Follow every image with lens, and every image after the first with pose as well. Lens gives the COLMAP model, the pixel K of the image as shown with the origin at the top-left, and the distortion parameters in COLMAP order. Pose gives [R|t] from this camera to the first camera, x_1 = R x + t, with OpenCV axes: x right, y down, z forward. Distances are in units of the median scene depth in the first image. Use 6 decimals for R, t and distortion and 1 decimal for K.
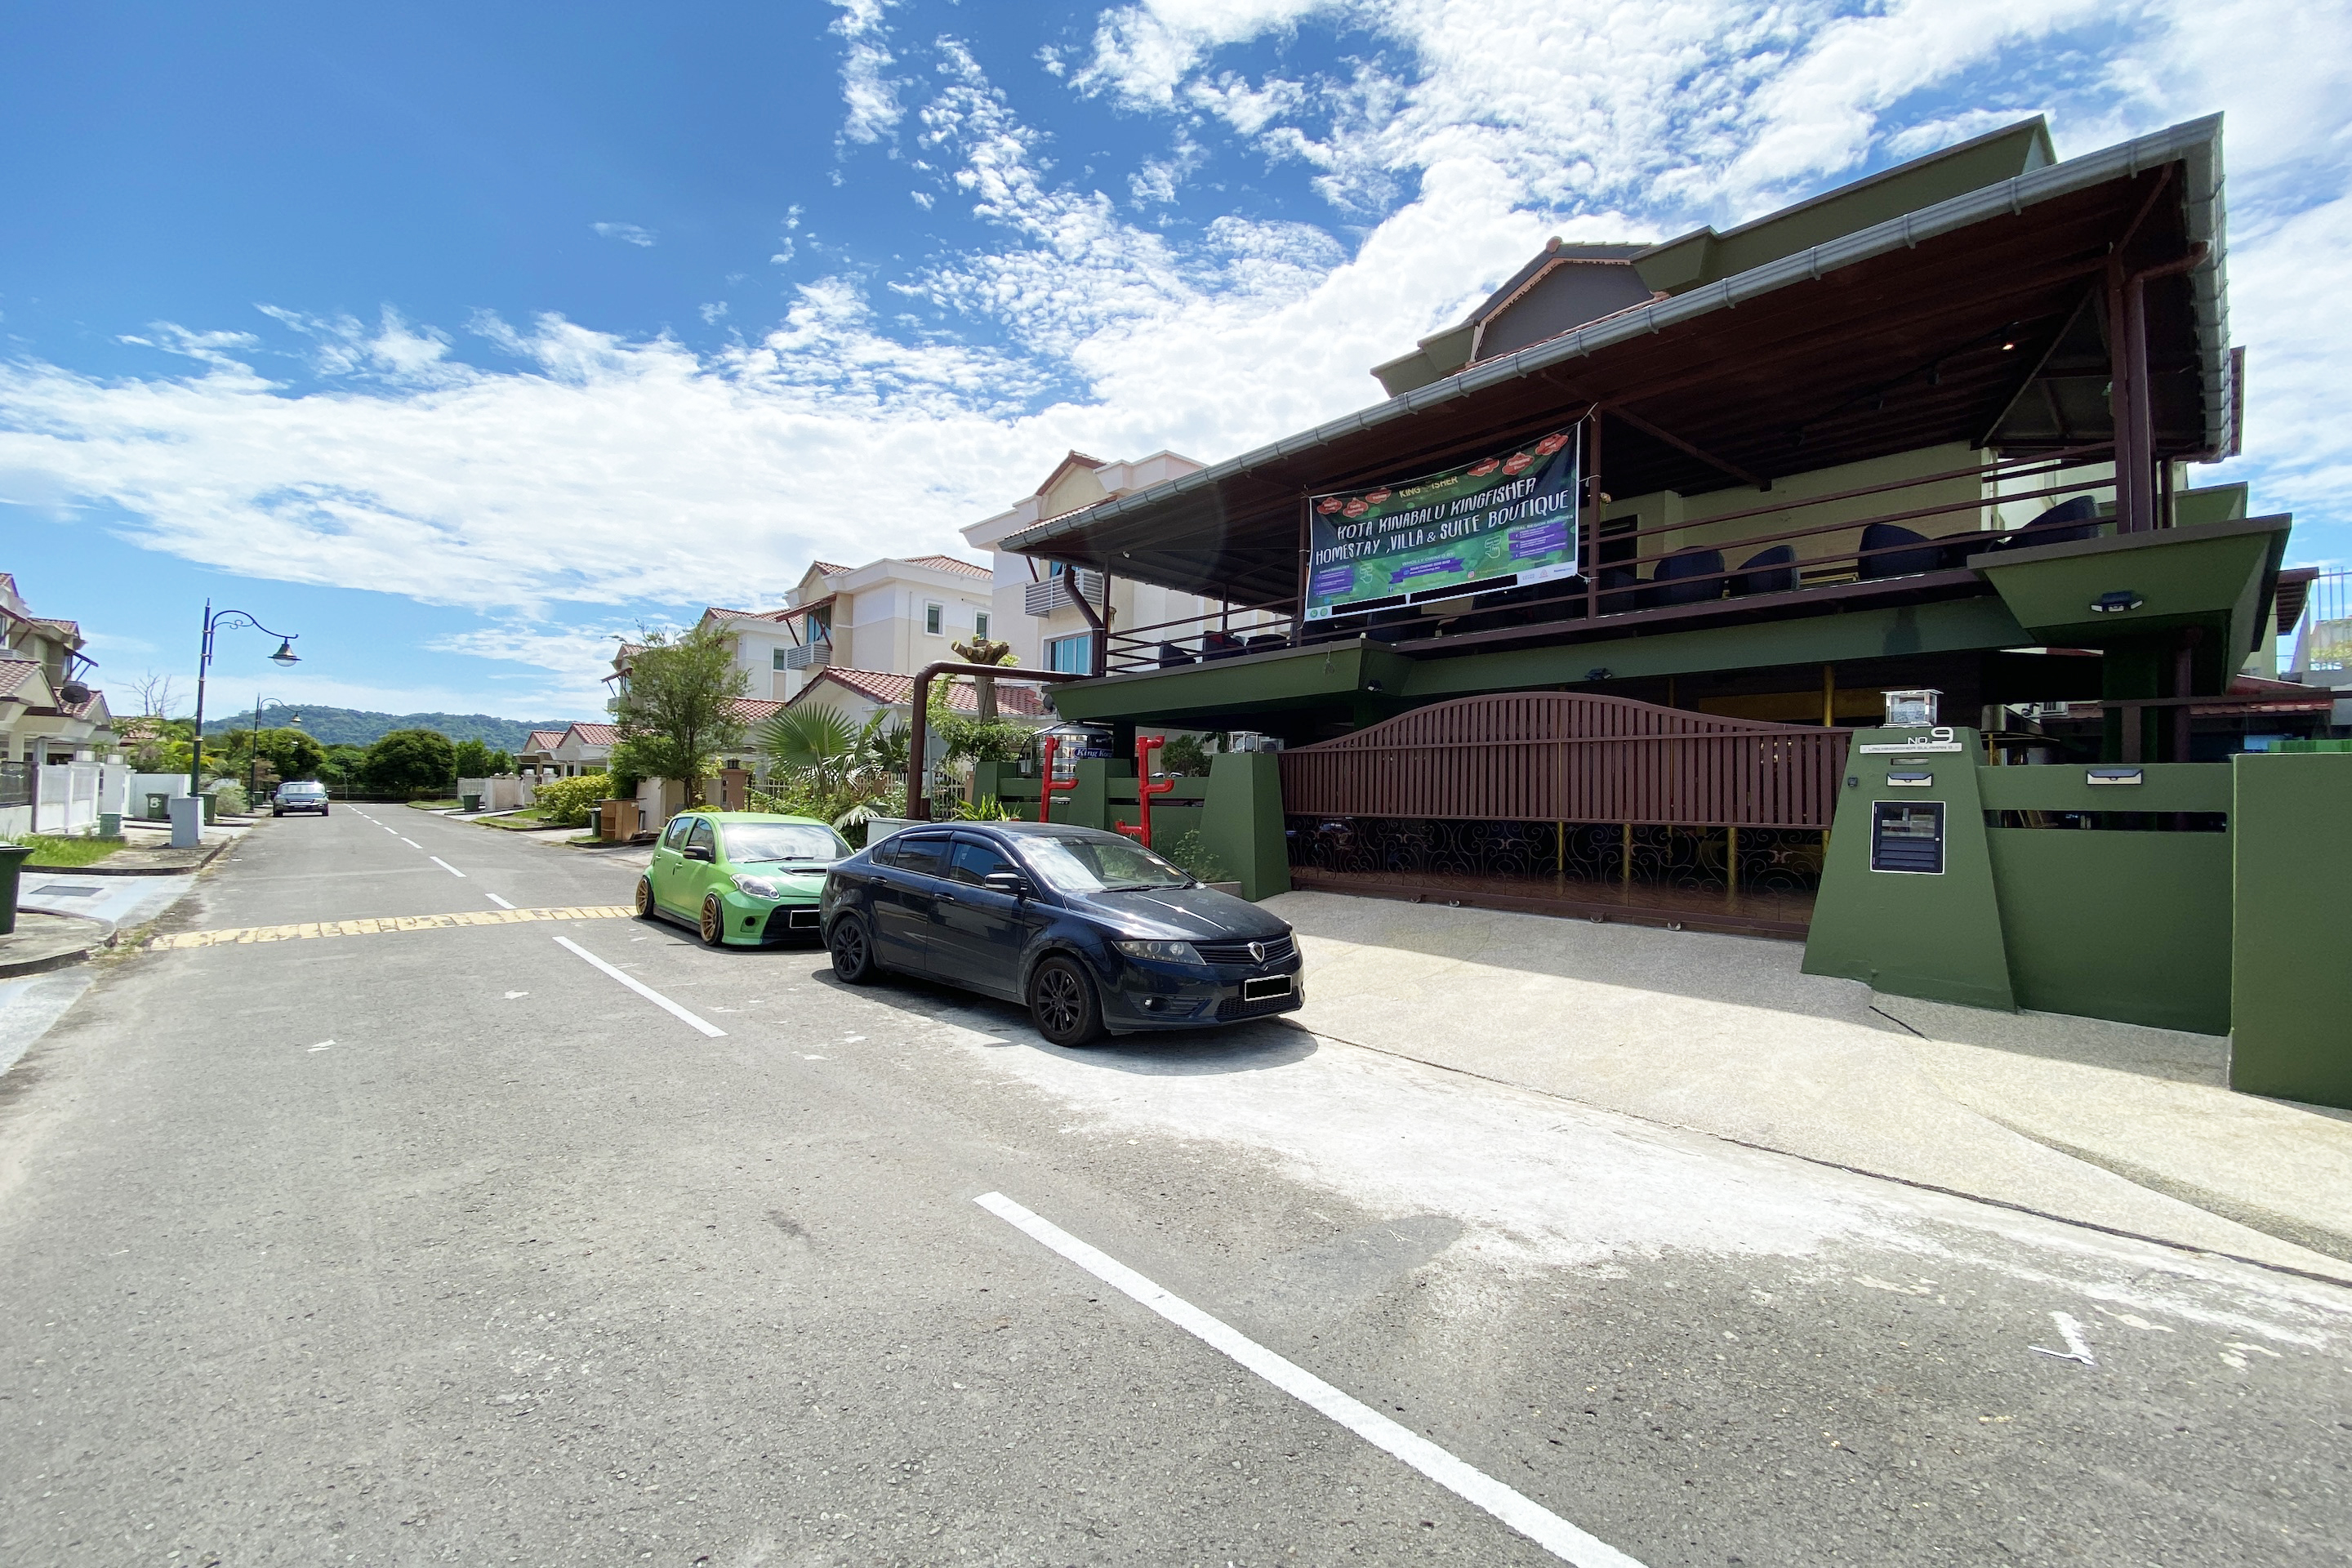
lens RADIAL K [[966.9, 0, 1180.9], [0, 966.9, 777.8], [0, 0, 1]] dist [0.028496, -0.028080]
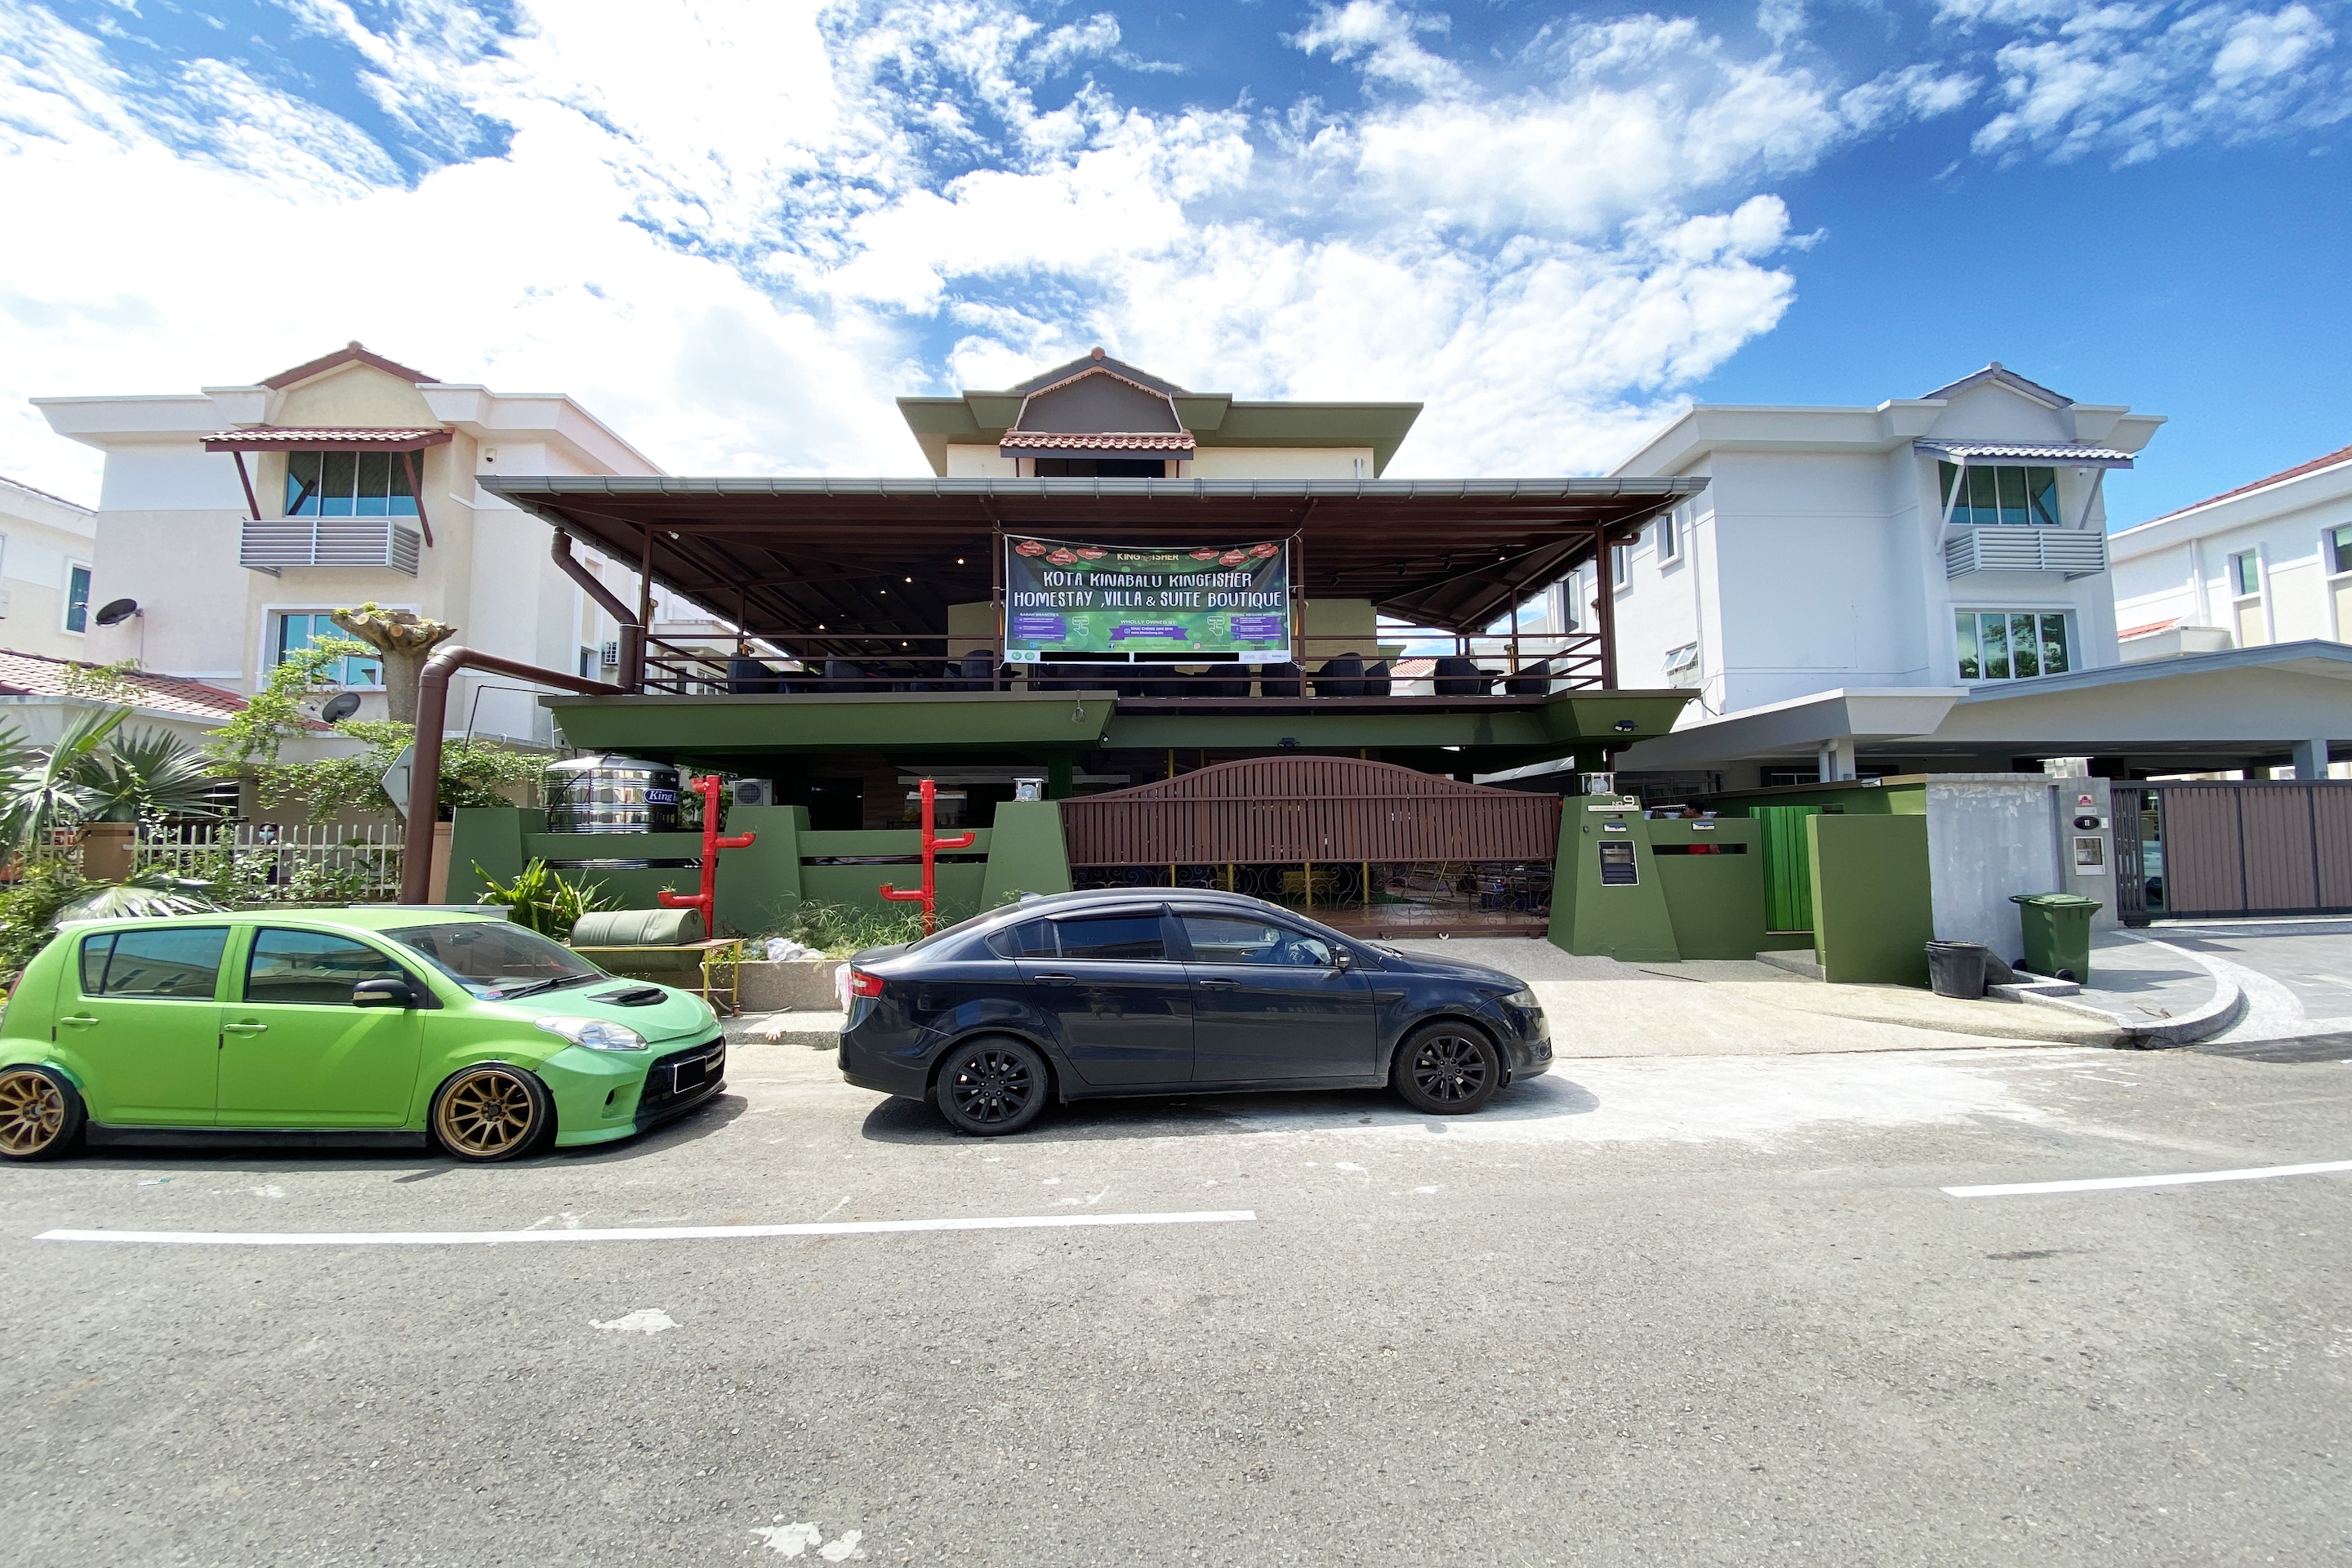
lens RADIAL K [[953.1, 0, 1208.0], [0, 953.1, 762.3], [0, 0, 1]] dist [0.001705, -0.013823]
pose [[0.629989, 0.040923, 0.775525, -0.544112], [0.003430, 0.998454, -0.055473, -0.012929], [-0.776596, 0.037607, 0.628875, 0.303584]]
